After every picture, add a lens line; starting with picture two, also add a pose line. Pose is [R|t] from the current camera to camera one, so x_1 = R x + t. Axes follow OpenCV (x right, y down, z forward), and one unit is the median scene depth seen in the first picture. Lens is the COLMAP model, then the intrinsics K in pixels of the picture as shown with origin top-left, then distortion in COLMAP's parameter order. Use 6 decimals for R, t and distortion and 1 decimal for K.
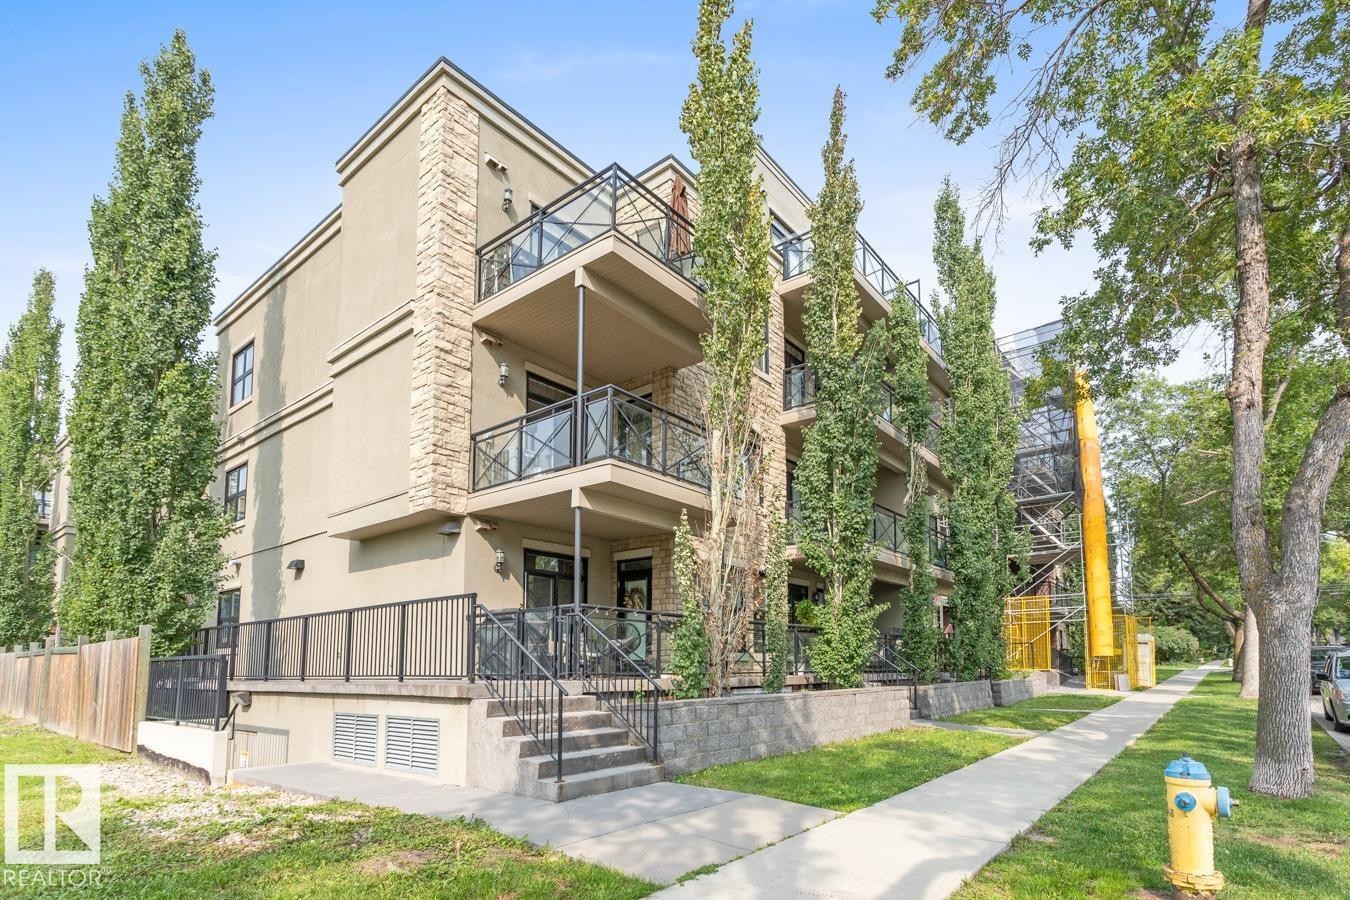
lens RADIAL K [[694.9, 0, 675.0], [0, 694.9, 450.0], [0, 0, 1]] dist [-0.001420, -0.000235]
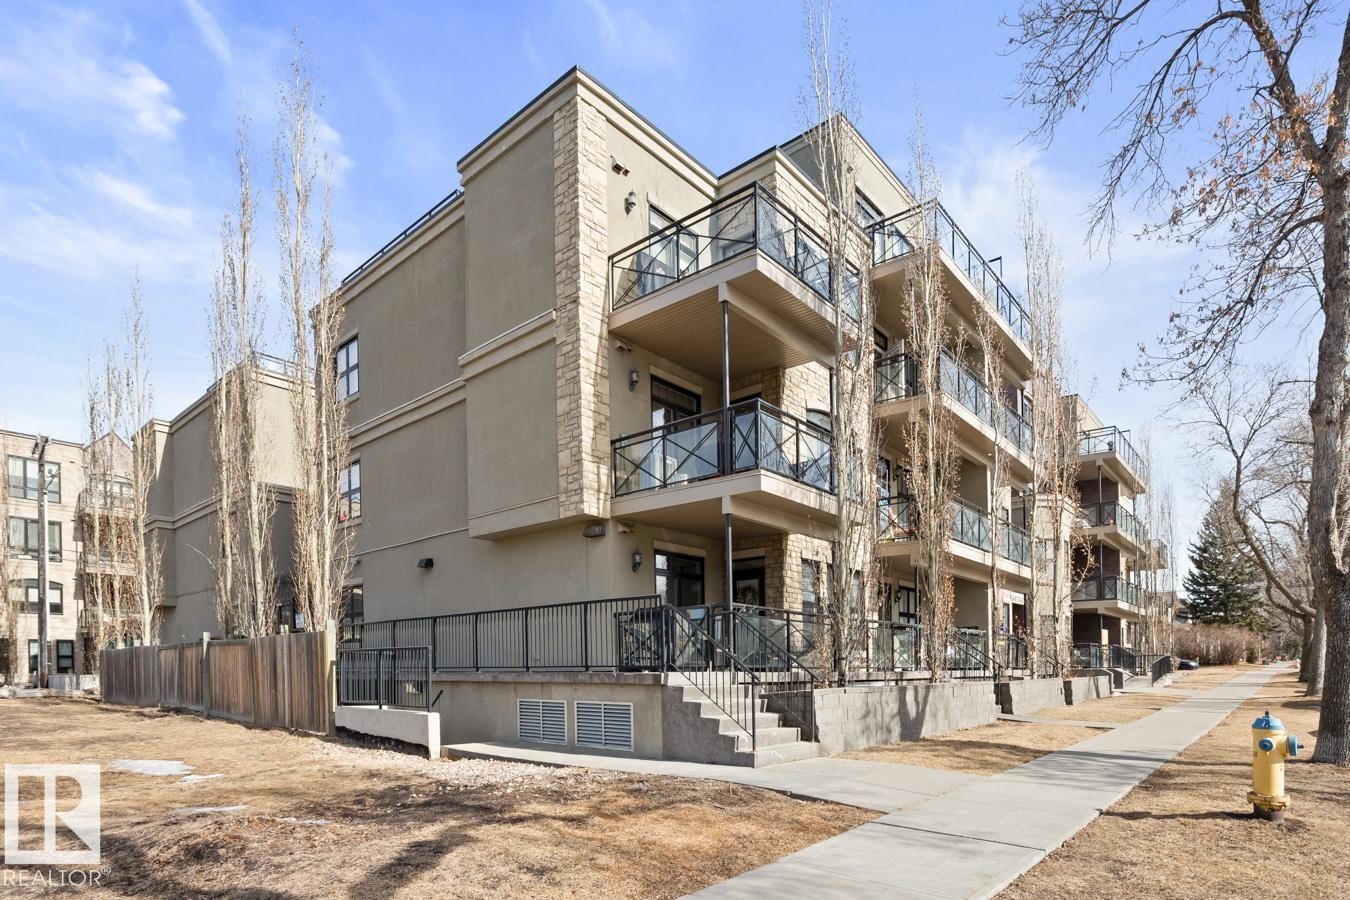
lens RADIAL K [[864.3, 0, 673.8], [0, 864.3, 459.2], [0, 0, 1]] dist [-0.054823, -0.000777]
pose [[0.999488, 0.008457, 0.030864, -0.226535], [-0.010212, 0.998313, 0.057165, -0.065839], [-0.030329, -0.057451, 0.997888, -0.275977]]
